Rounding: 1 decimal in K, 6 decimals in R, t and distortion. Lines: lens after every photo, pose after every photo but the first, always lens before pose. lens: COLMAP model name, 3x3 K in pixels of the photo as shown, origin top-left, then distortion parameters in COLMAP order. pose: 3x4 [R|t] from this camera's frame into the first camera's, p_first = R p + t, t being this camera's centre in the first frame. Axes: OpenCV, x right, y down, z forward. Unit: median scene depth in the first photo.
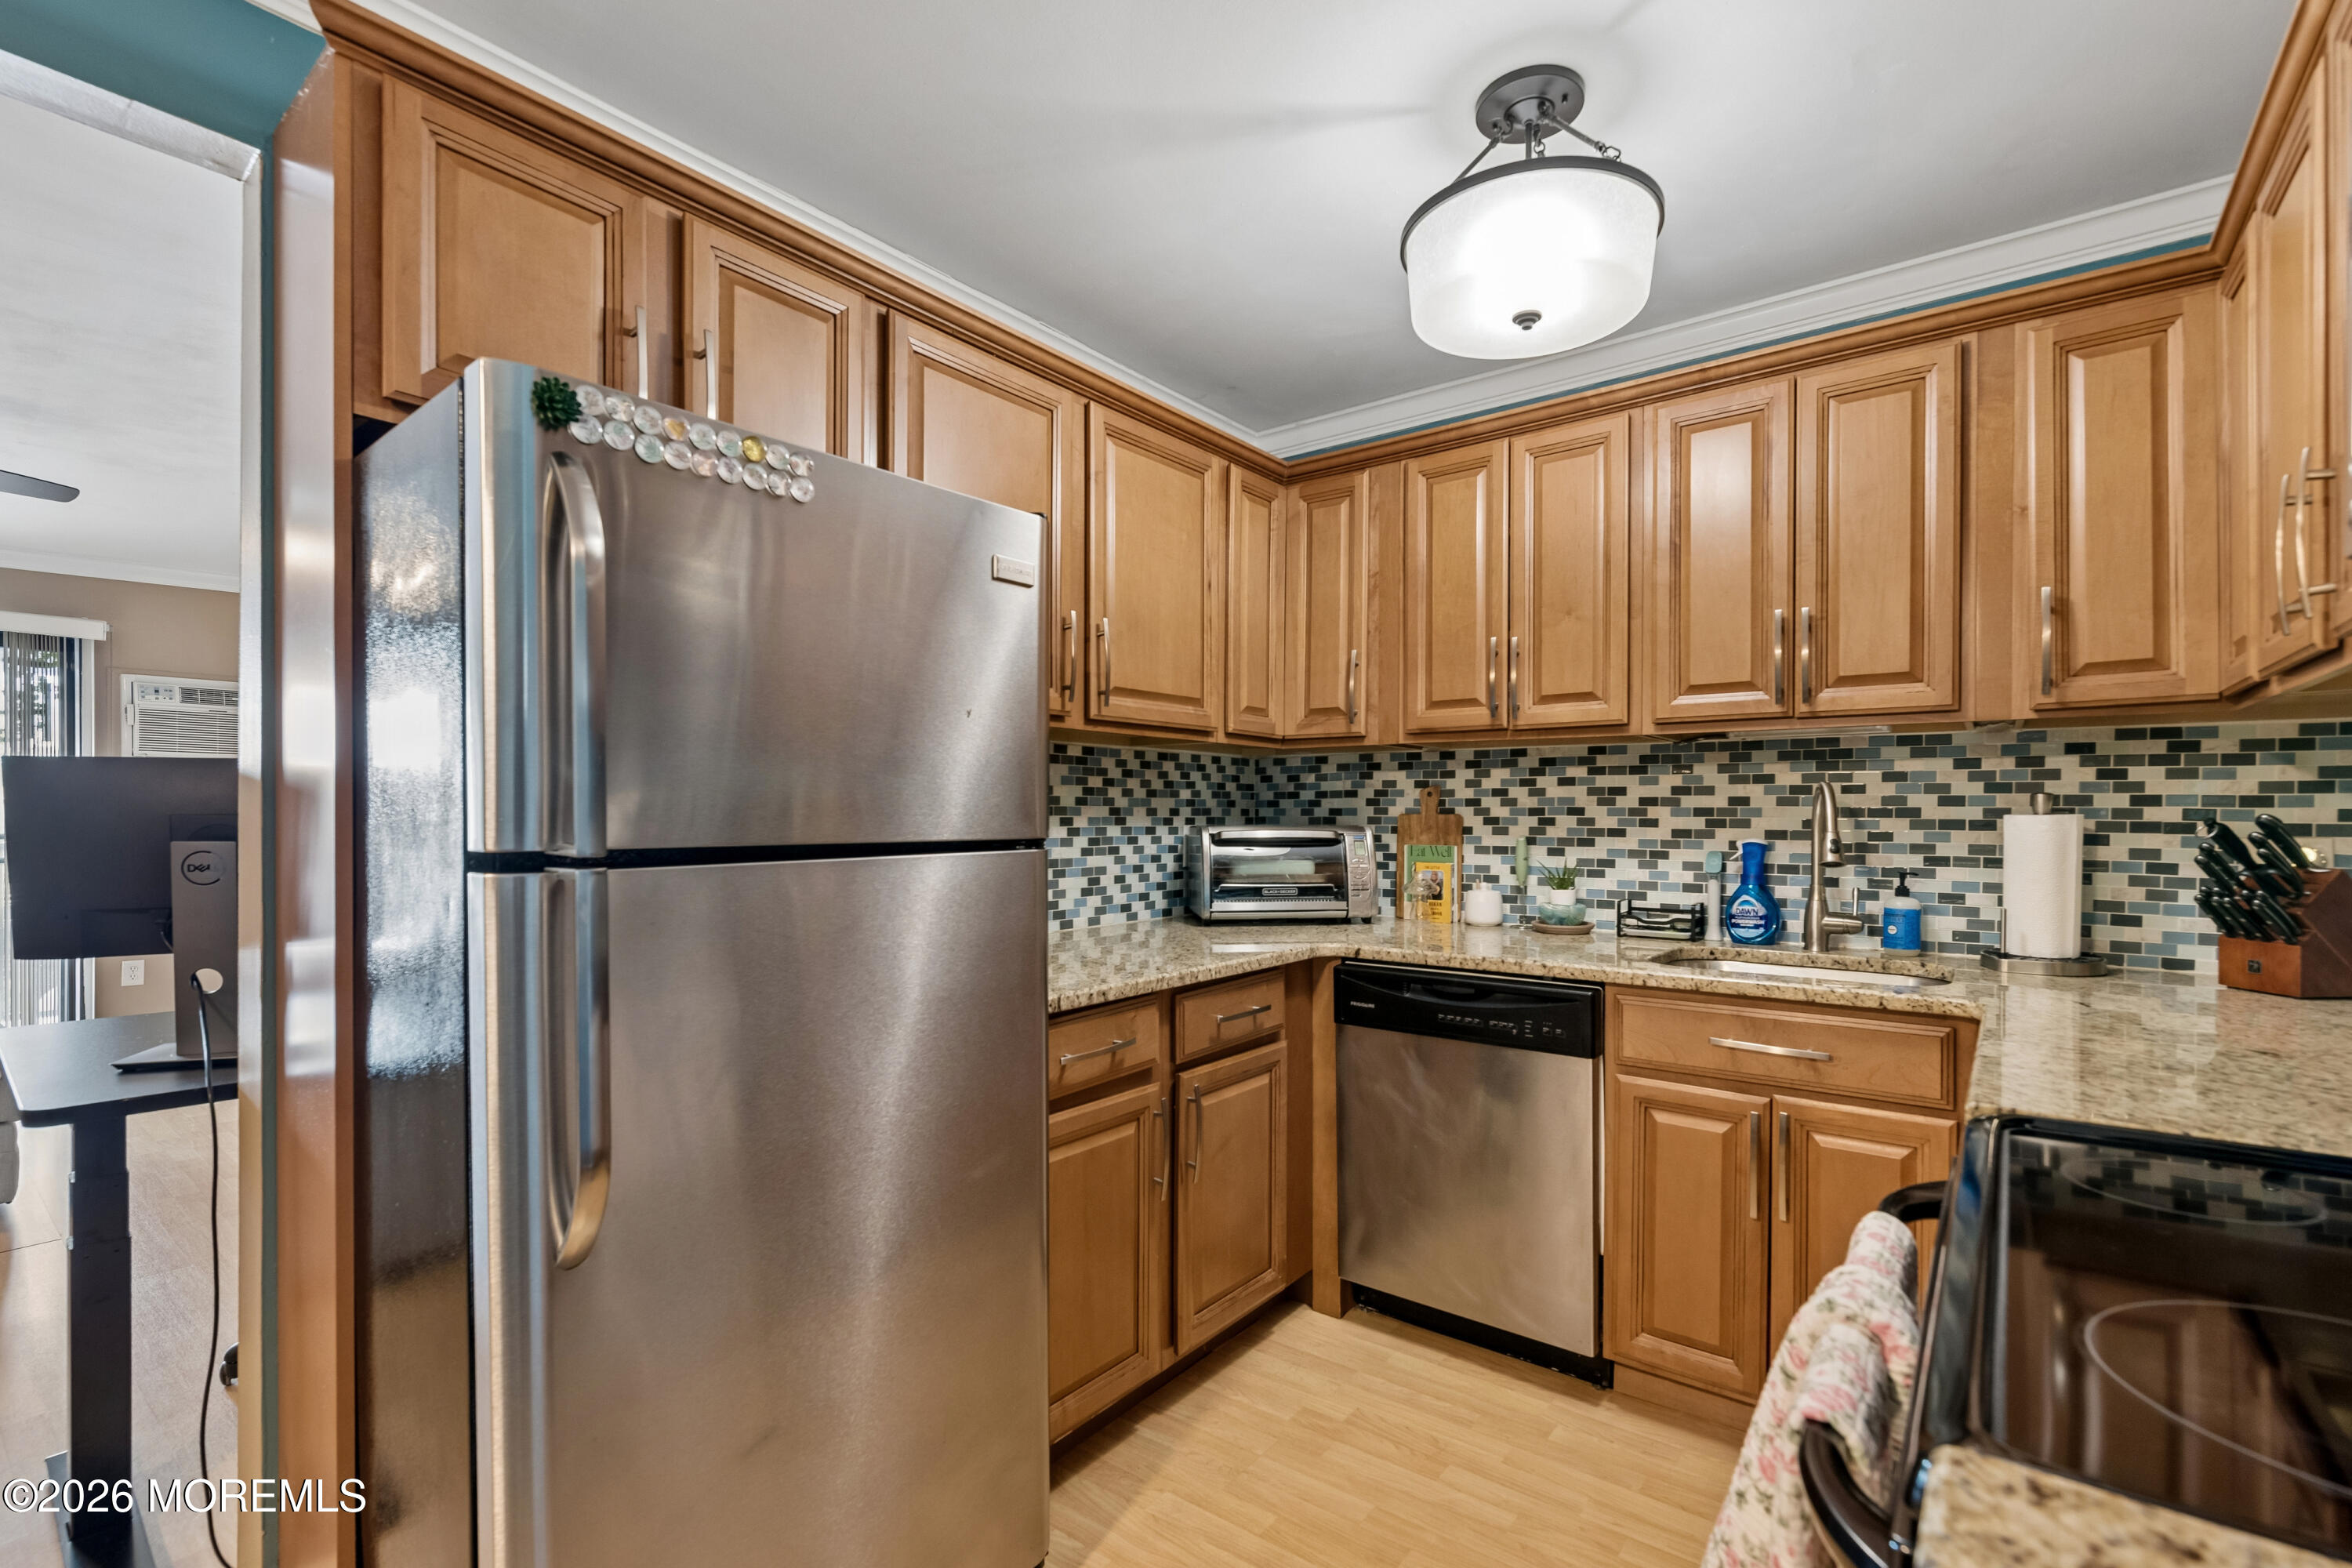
lens RADIAL K [[1045.1, 0, 1188.1], [0, 1045.1, 820.2], [0, 0, 1]] dist [0.000317, 0.000068]
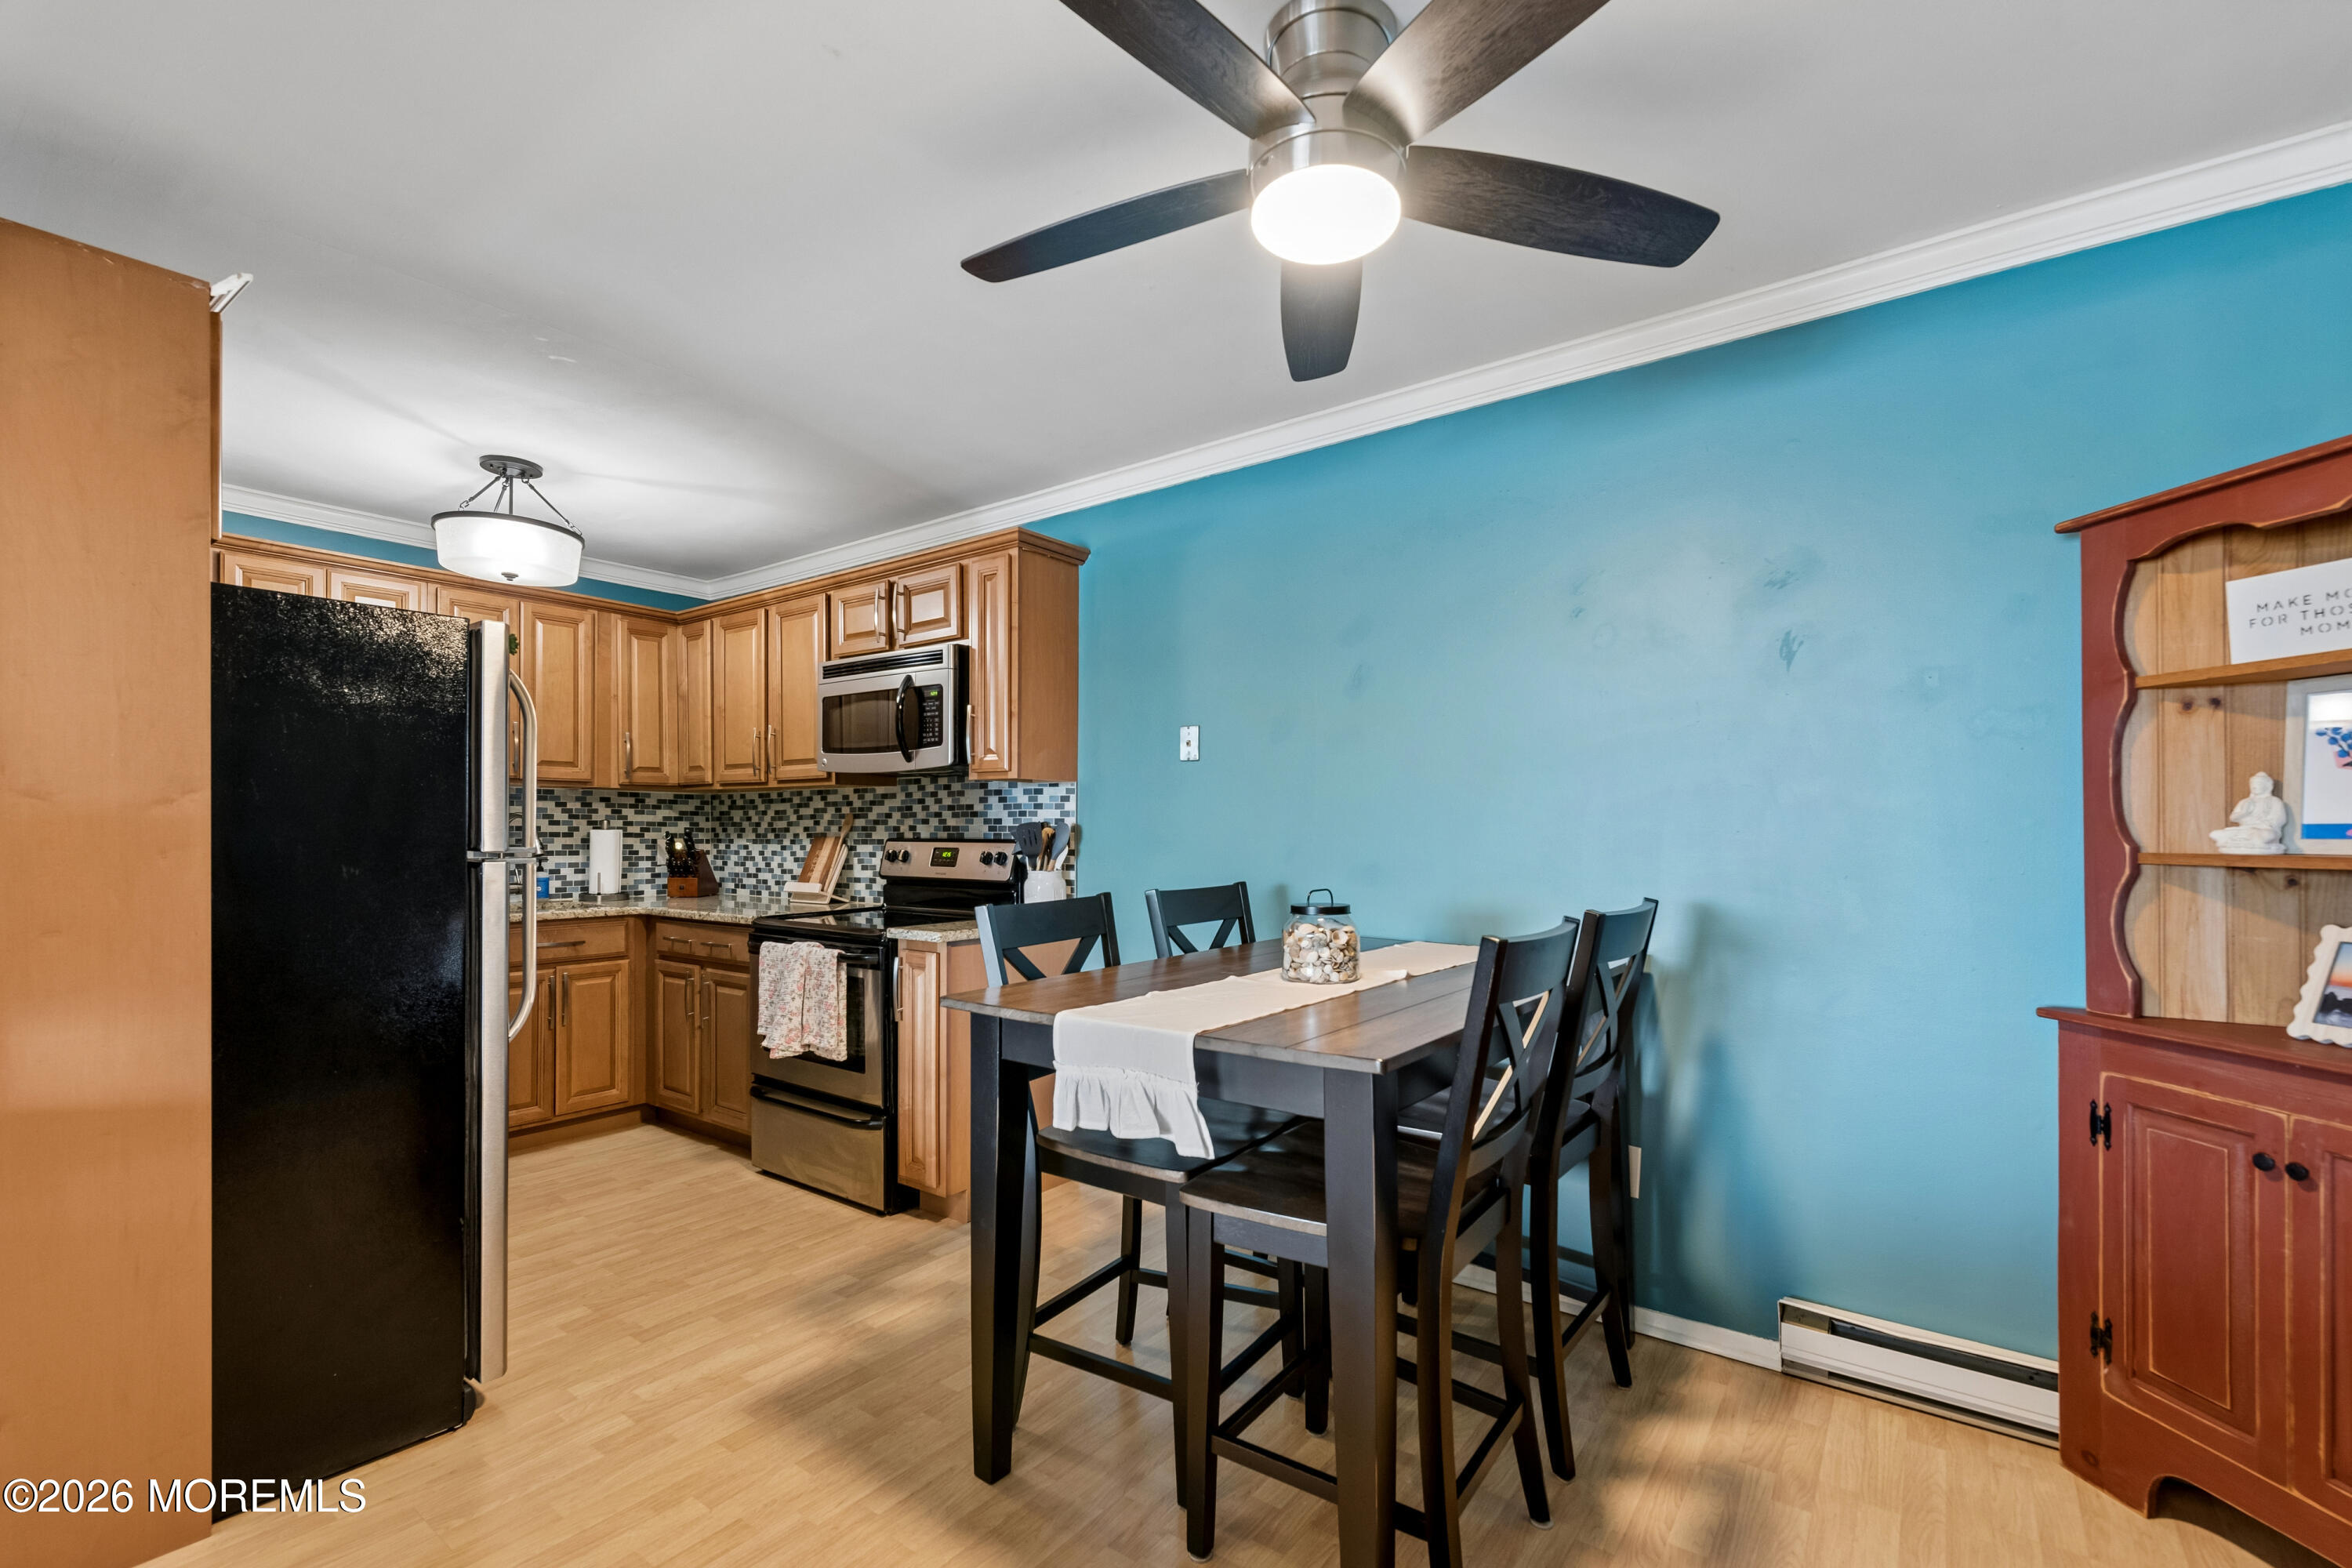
lens RADIAL K [[1025.7, 0, 1171.7], [0, 1025.7, 828.8], [0, 0, 1]] dist [0.000481, -0.000275]
pose [[-0.013679, -0.002139, 0.999904, -1.123013], [0.002859, 0.999994, 0.002178, -0.007050], [-0.999902, 0.002888, -0.013673, -0.139649]]
